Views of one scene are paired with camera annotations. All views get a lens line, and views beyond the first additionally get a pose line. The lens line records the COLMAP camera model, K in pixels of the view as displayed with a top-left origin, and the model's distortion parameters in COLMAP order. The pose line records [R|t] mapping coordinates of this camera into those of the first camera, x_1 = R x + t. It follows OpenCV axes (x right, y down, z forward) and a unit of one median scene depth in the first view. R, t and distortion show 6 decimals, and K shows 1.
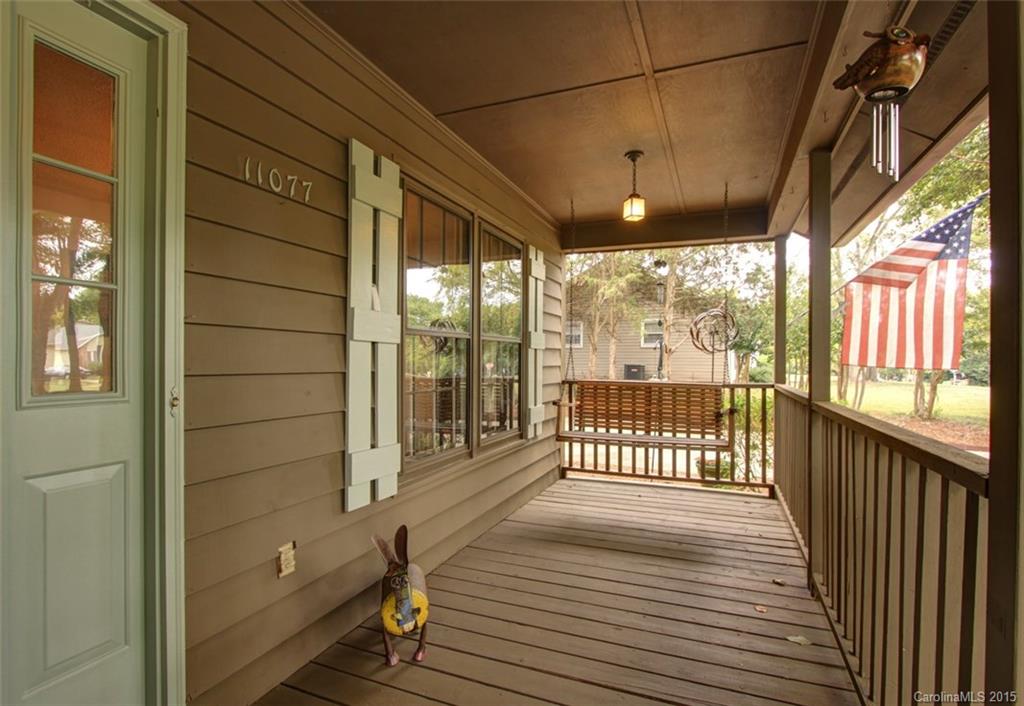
lens RADIAL K [[500.8, 0, 518.0], [0, 500.8, 358.4], [0, 0, 1]] dist [-0.002606, 0.000459]
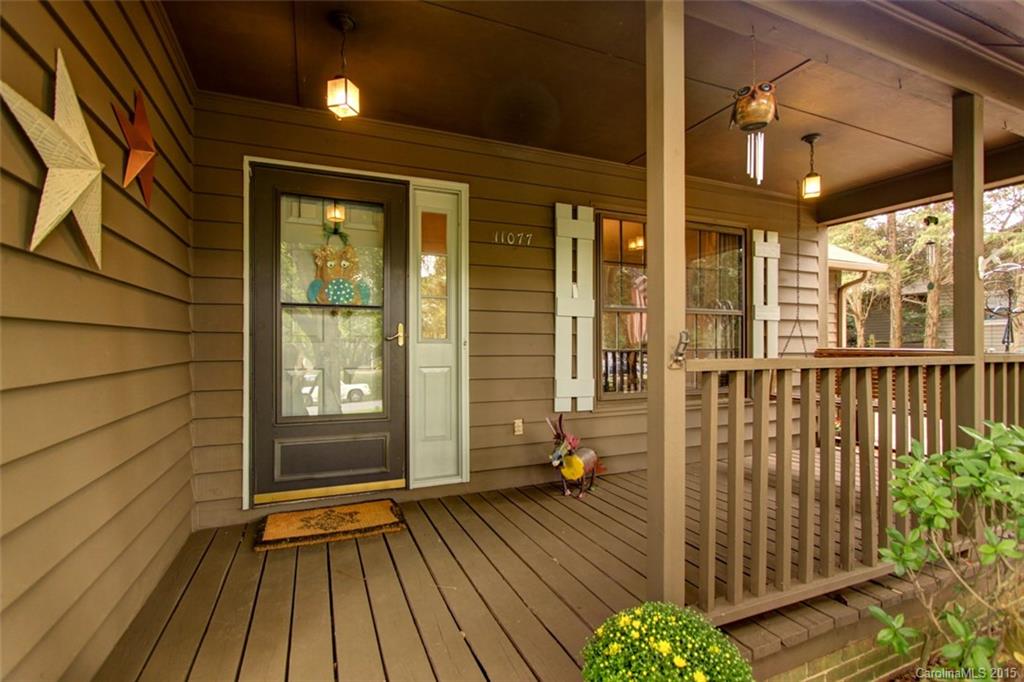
lens RADIAL K [[477.4, 0, 513.2], [0, 477.4, 344.4], [0, 0, 1]] dist [-0.003979, 0.000941]
pose [[0.696519, -0.010772, -0.717458, 0.738391], [0.005696, 0.999939, -0.009483, 0.077135], [0.717516, 0.002518, 0.696537, -0.281853]]
